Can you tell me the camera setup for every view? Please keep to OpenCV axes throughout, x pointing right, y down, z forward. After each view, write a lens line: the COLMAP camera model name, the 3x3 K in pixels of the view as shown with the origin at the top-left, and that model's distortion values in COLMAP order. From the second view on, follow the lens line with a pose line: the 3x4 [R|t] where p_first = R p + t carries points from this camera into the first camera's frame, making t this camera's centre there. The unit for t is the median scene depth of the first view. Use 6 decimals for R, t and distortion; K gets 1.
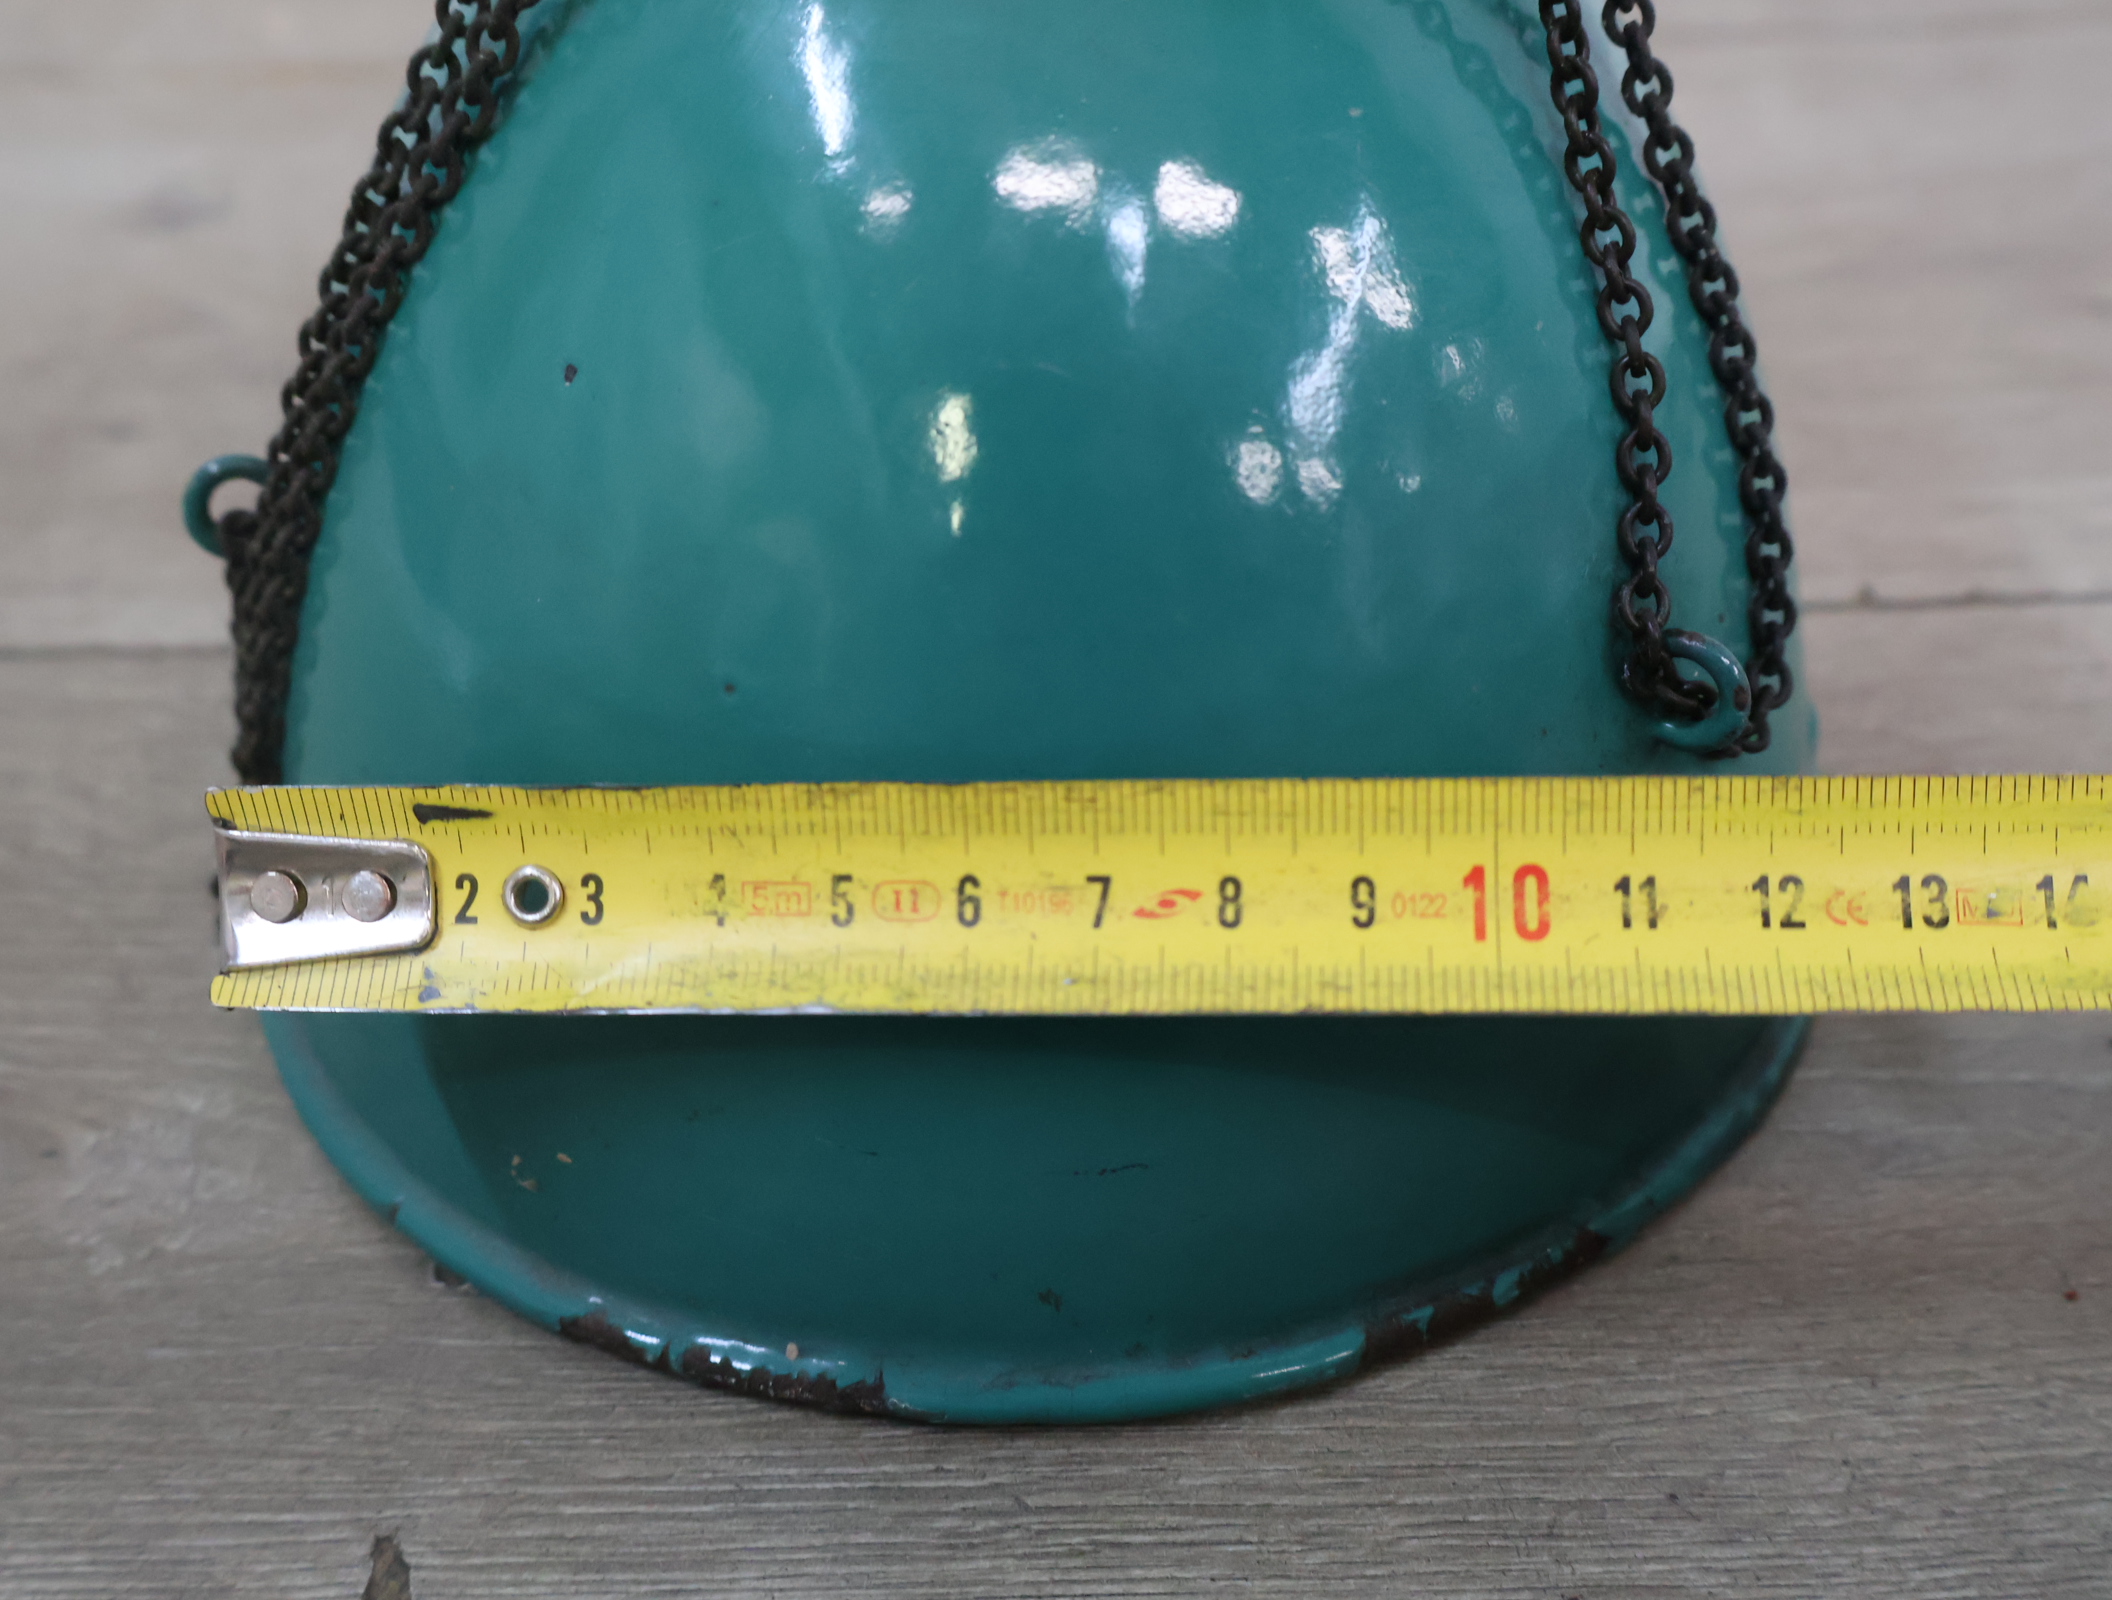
lens RADIAL K [[2357.4, 0, 1056.0], [0, 2357.4, 800.0], [0, 0, 1]] dist [0.010738, -0.012756]
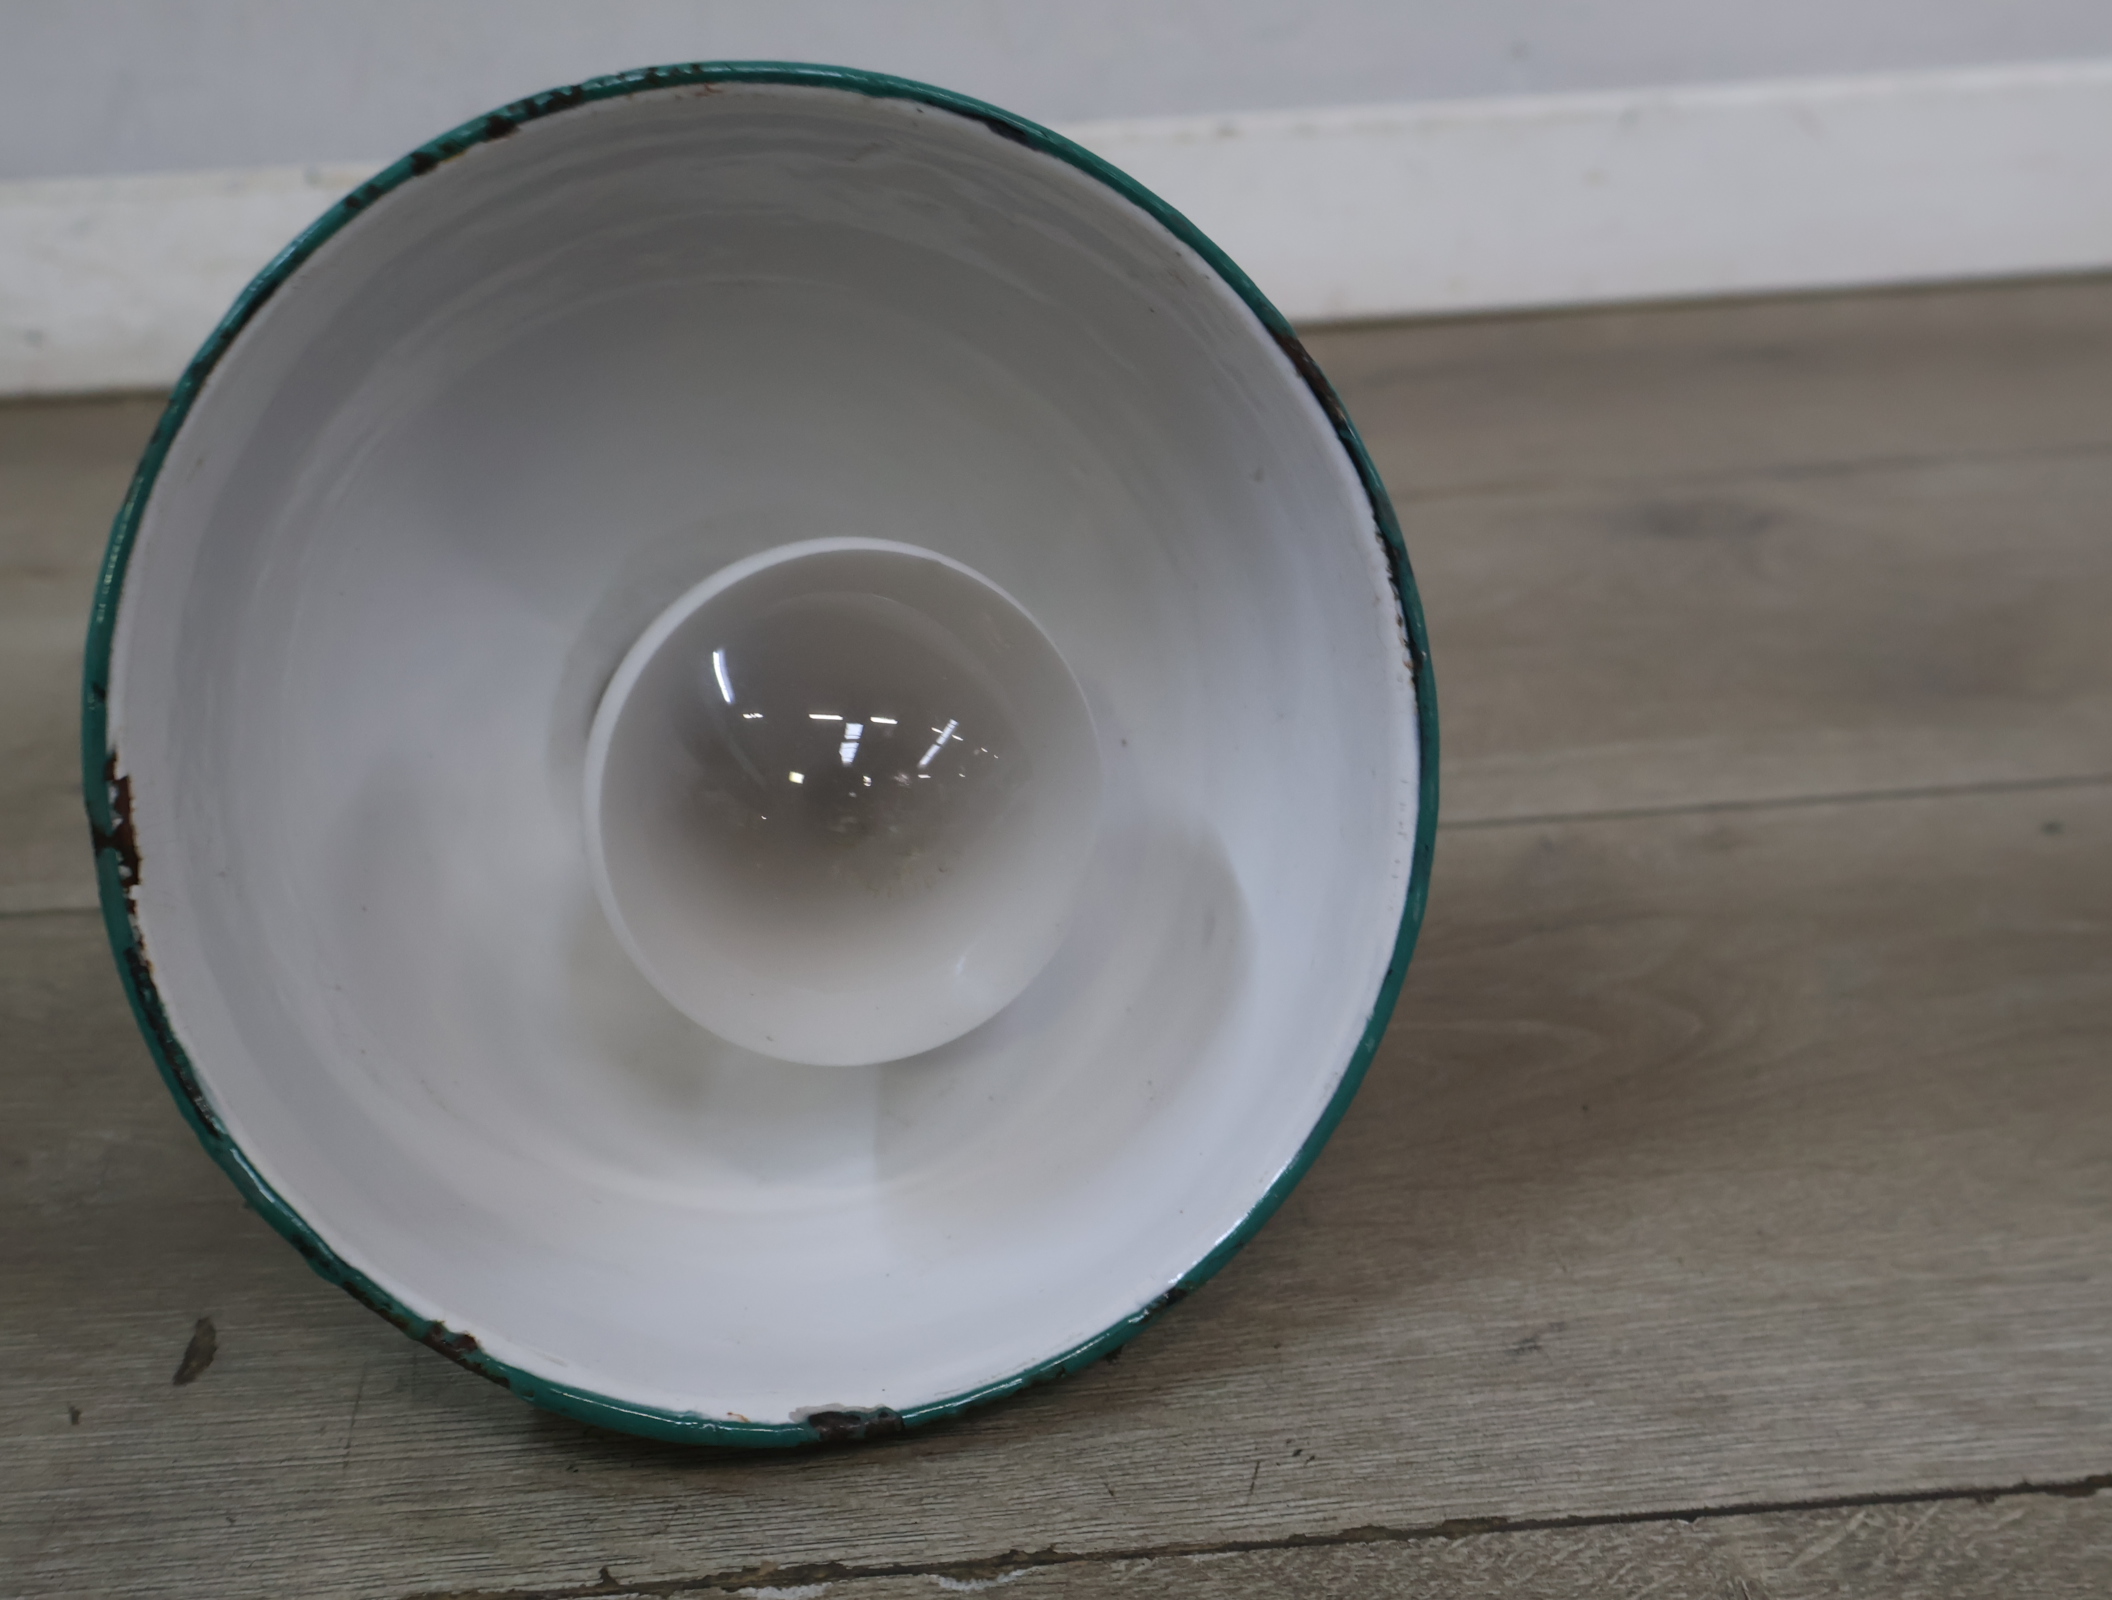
lens RADIAL K [[2337.2, 0, 1065.6], [0, 2337.2, 799.5], [0, 0, 1]] dist [0.009003, -0.013828]
pose [[0.999024, -0.032512, 0.029899, 0.315826], [0.037848, 0.979065, -0.200000, 0.293510], [-0.022771, 0.200936, 0.979340, -0.799876]]
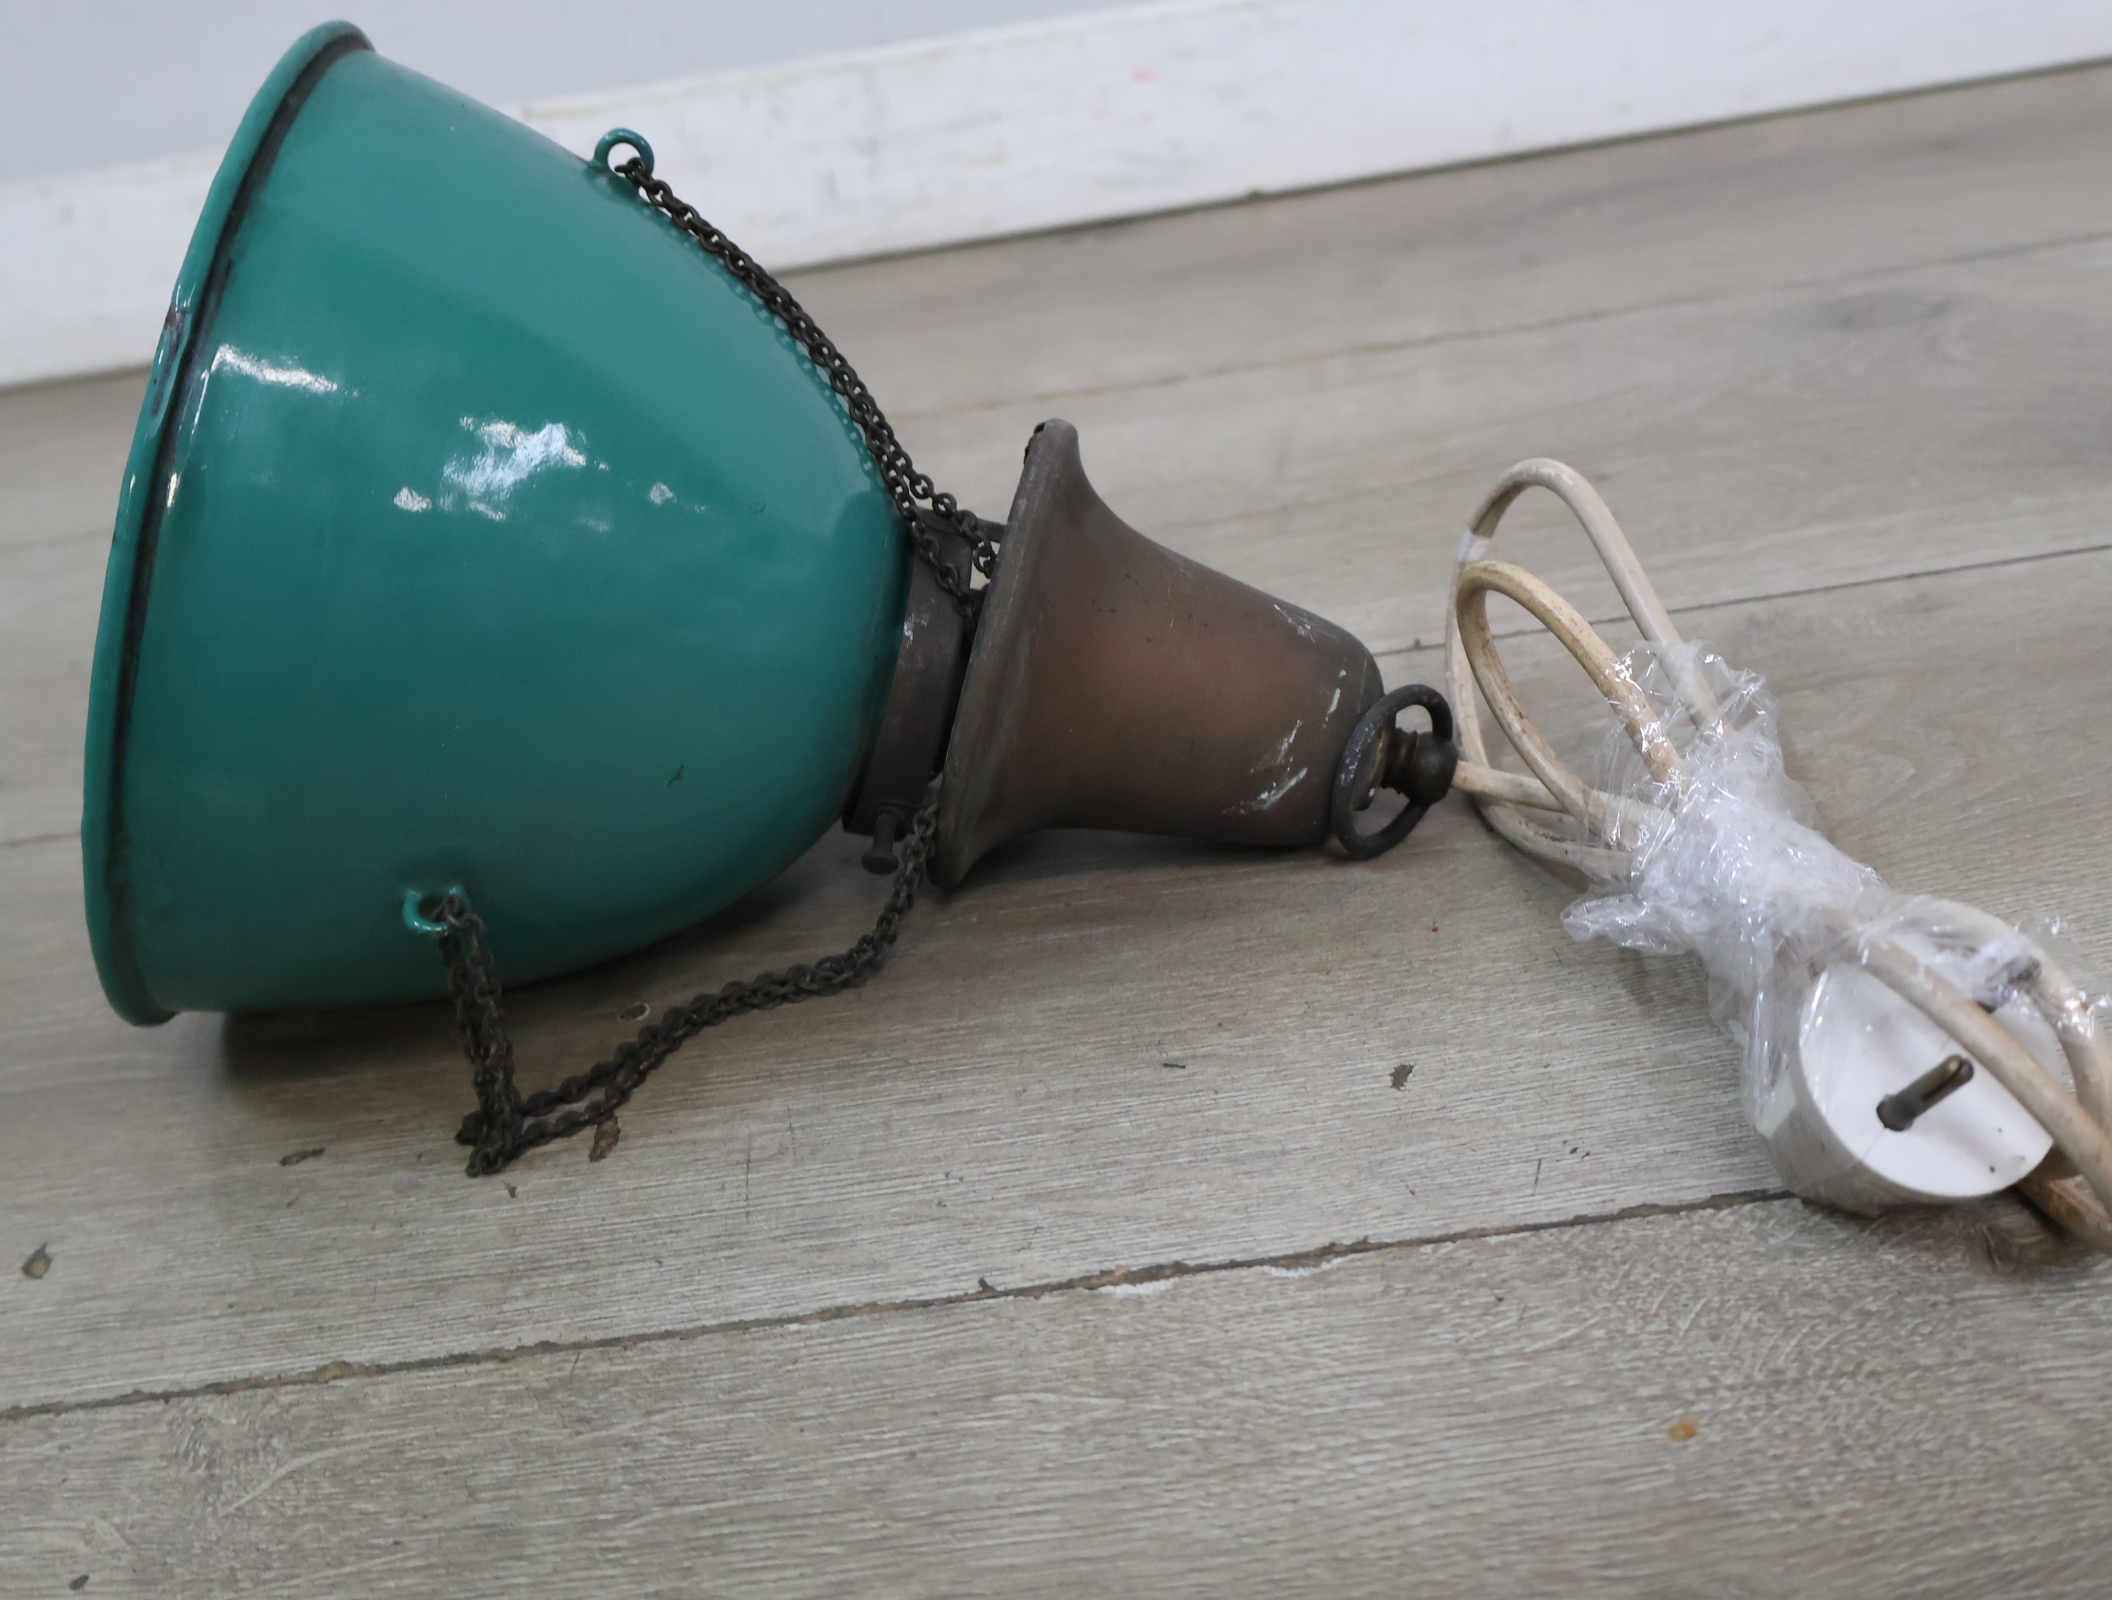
lens RADIAL K [[2332.8, 0, 1056.0], [0, 2332.8, 800.0], [0, 0, 1]] dist [0.005563, -0.014443]
pose [[0.992696, -0.107939, -0.053881, 0.239231], [0.098419, 0.982882, -0.155746, 0.387621], [0.069769, 0.149306, 0.986326, -0.992751]]
